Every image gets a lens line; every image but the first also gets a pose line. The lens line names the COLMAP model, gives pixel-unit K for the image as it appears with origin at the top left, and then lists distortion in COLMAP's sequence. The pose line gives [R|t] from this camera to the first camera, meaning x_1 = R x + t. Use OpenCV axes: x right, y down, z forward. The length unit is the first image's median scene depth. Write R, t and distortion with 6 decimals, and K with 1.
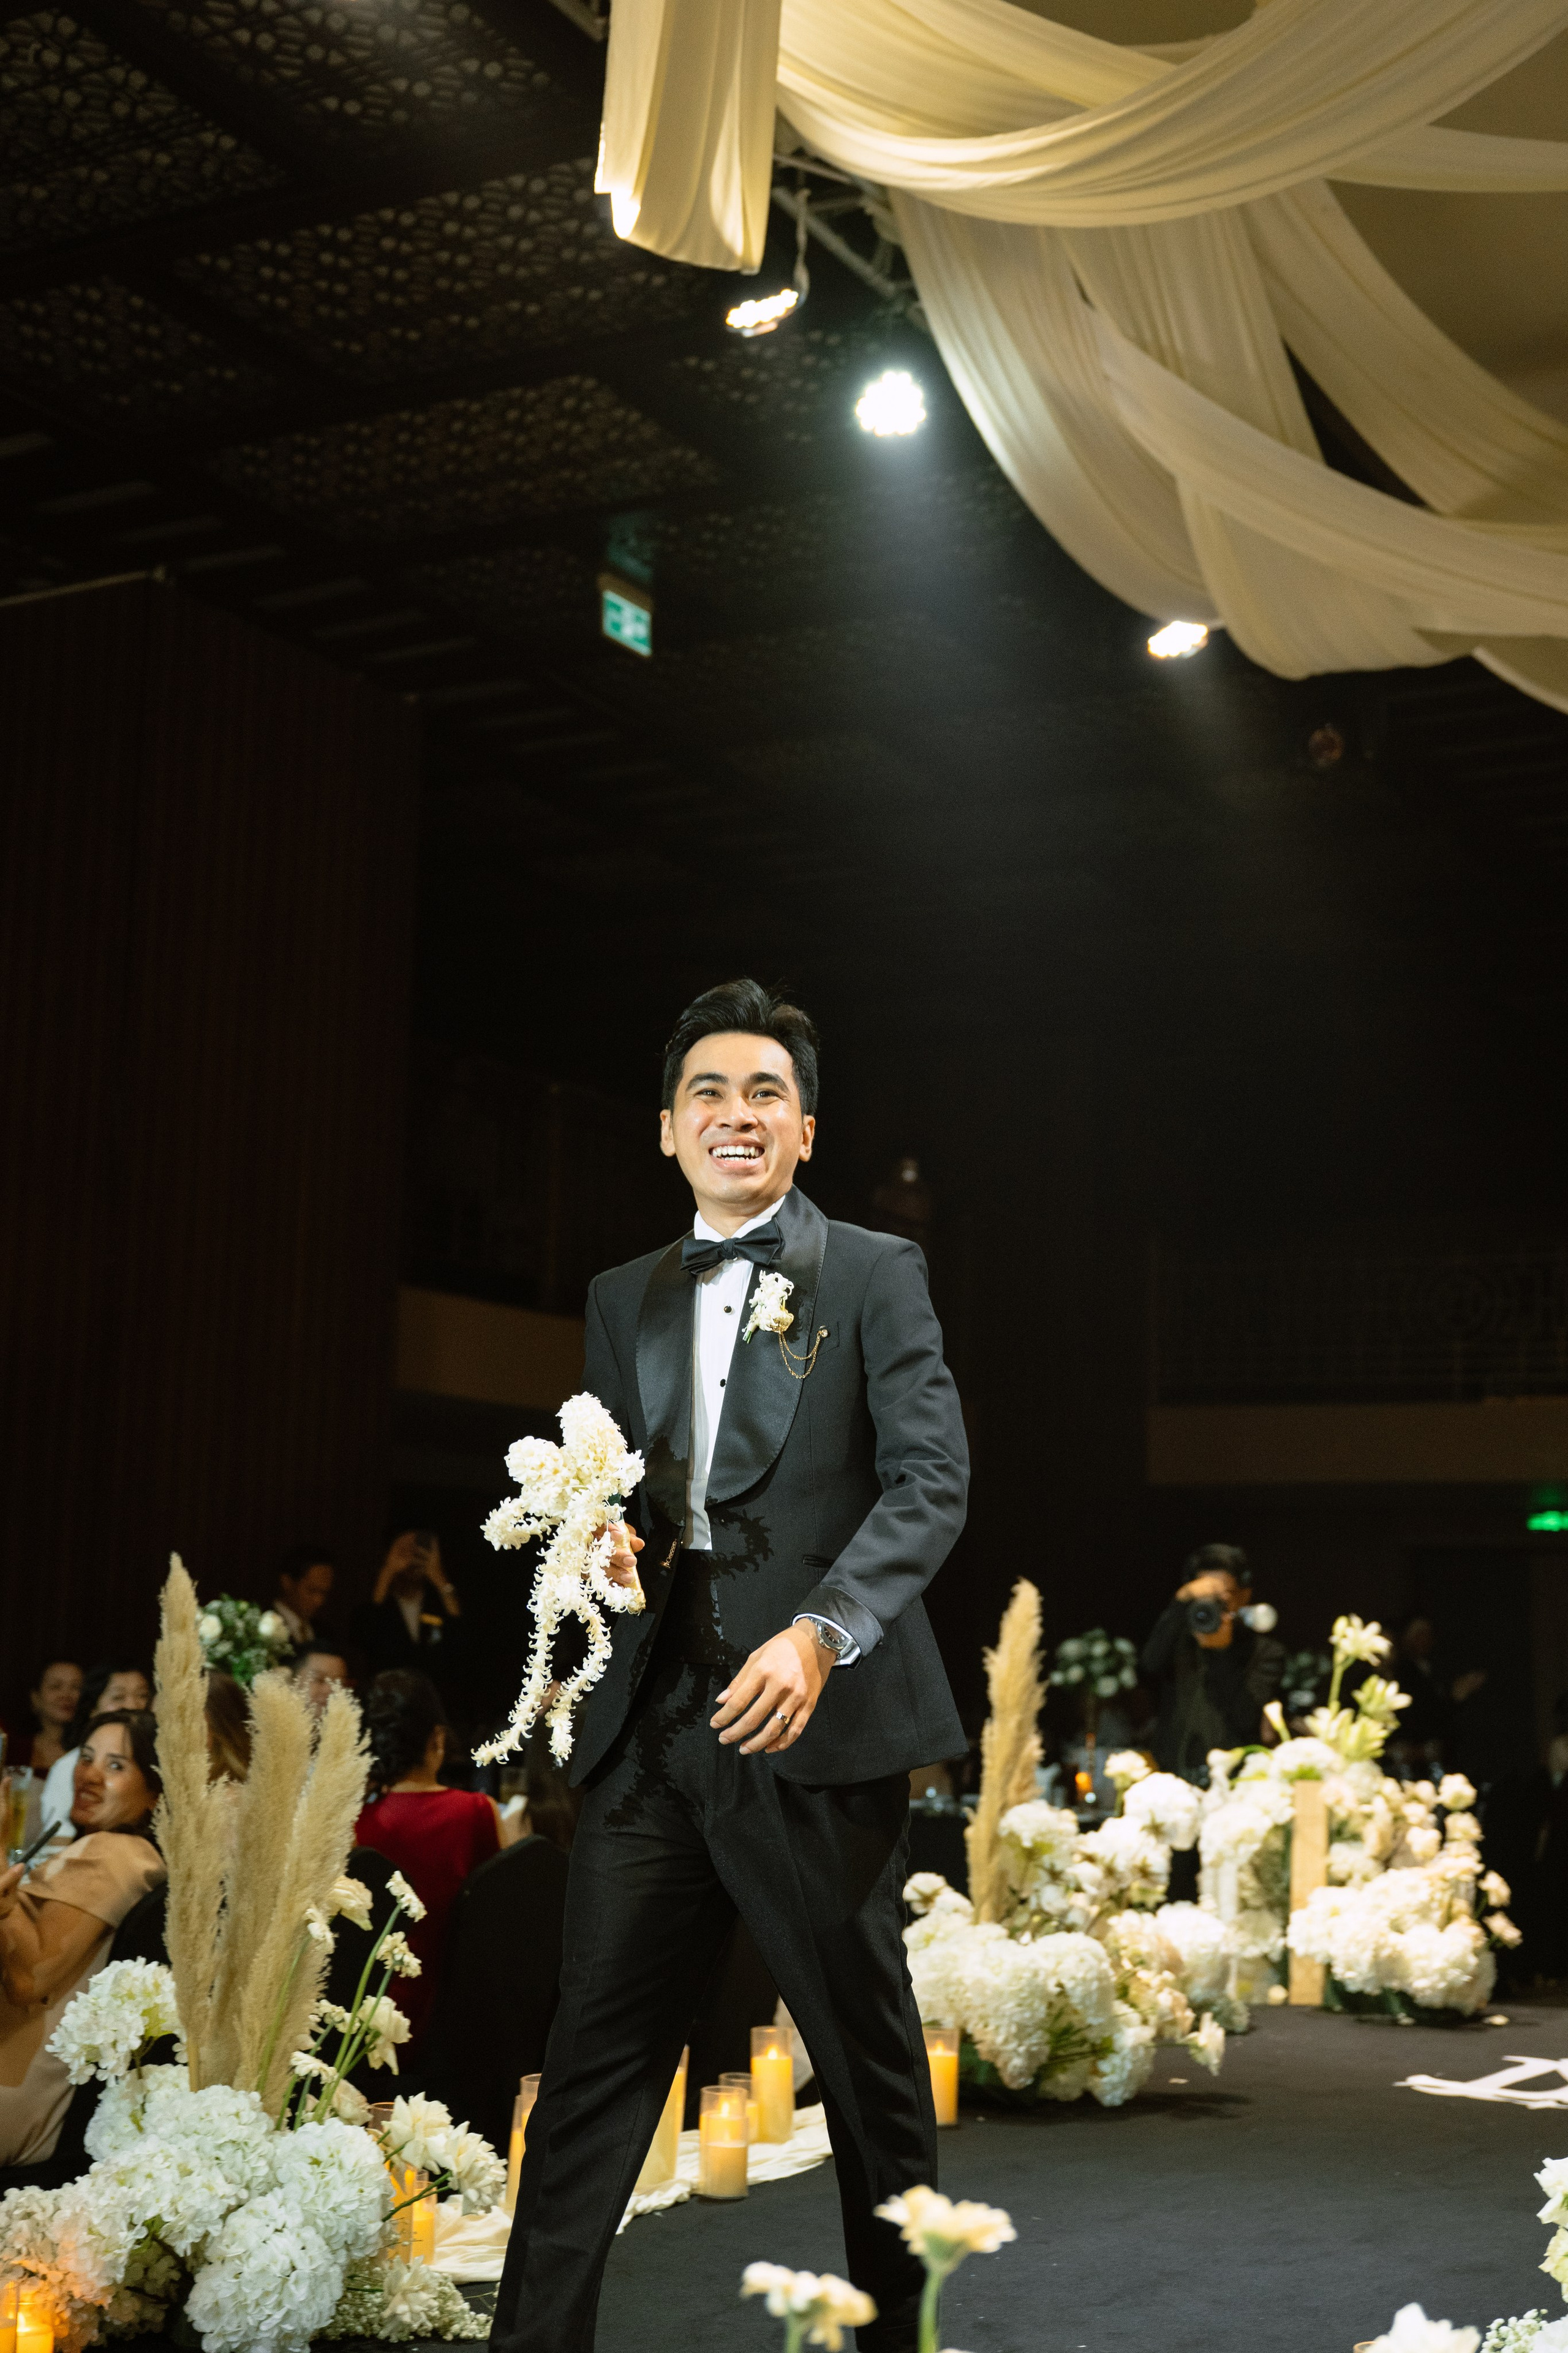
lens RADIAL K [[2874.0, 0, 804.8], [0, 2874.0, 1182.3], [0, 0, 1]] dist [0.007936, 0.000000]
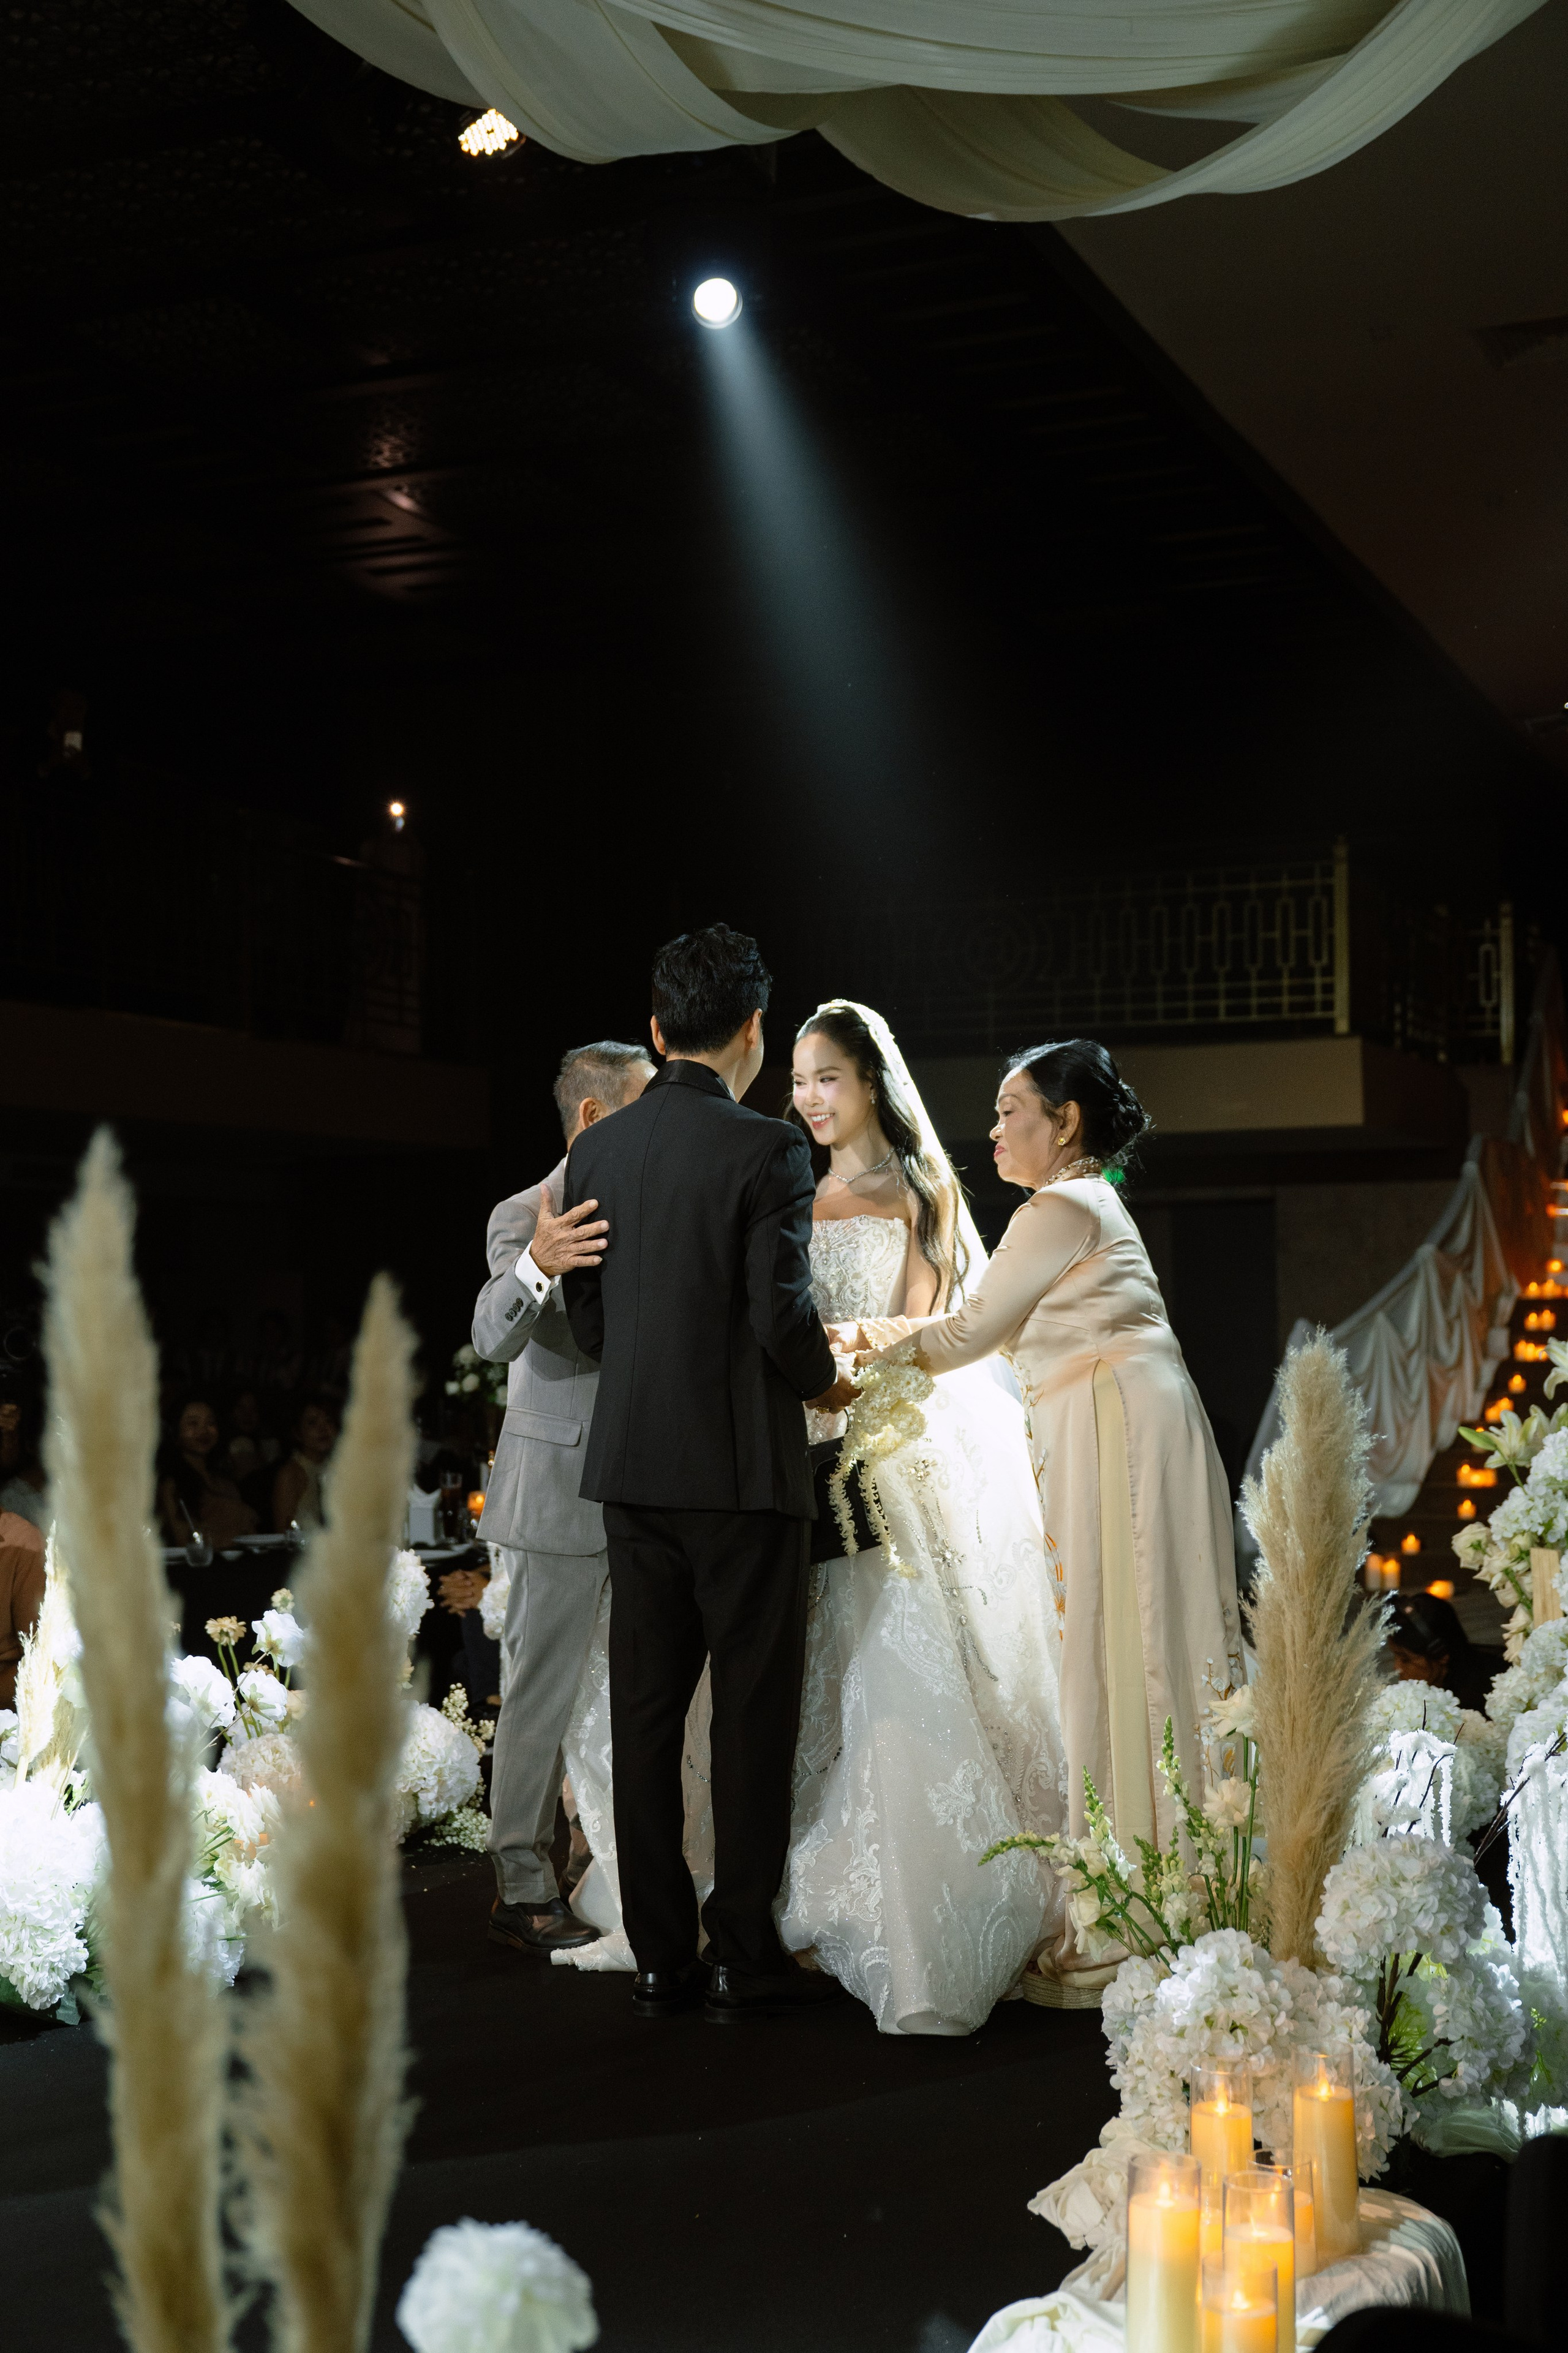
lens RADIAL K [[2874.0, 0, 765.5], [0, 2874.0, 1172.3], [0, 0, 1]] dist [0.007936, 0.000000]
pose [[0.993663, -0.033522, 0.107289, 0.143672], [0.021156, 0.993211, 0.114385, 0.014242], [-0.110395, -0.111390, 0.987626, 0.208631]]
